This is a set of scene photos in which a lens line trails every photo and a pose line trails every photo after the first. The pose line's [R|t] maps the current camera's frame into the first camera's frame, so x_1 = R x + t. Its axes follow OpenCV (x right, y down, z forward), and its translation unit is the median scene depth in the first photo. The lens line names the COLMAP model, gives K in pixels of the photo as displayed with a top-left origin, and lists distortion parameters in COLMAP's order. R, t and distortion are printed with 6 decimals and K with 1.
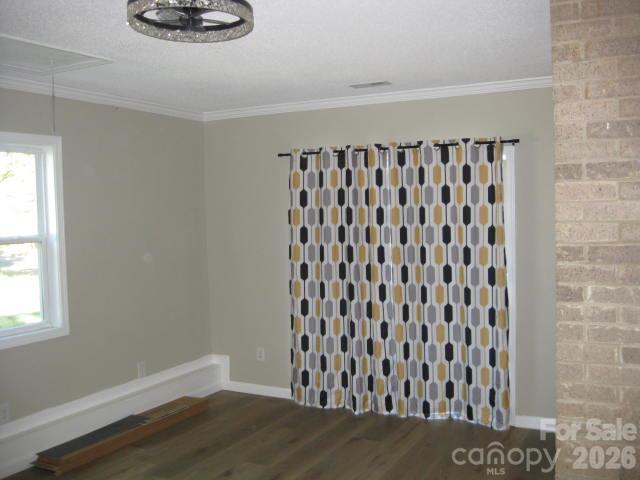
lens RADIAL K [[654.2, 0, 320.0], [0, 654.2, 240.0], [0, 0, 1]] dist [-0.111859, 0.025056]
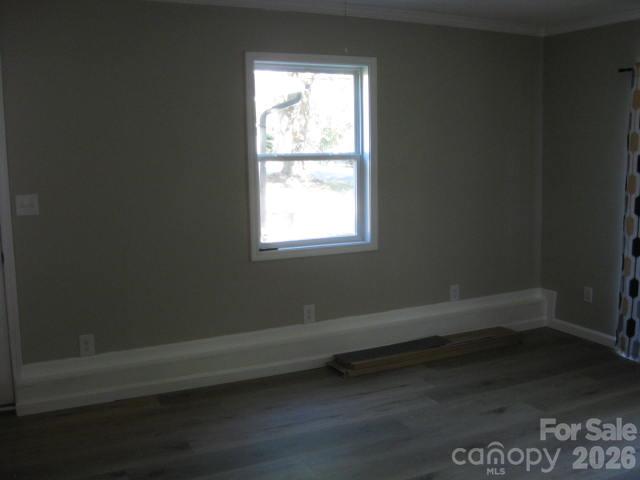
lens RADIAL K [[654.2, 0, 320.0], [0, 654.2, 240.0], [0, 0, 1]] dist [-0.111859, 0.025056]
pose [[0.812015, 0.097682, -0.575404, 0.121971], [-0.033622, 0.992086, 0.120972, 0.004840], [0.582667, -0.078885, 0.808873, 0.070371]]
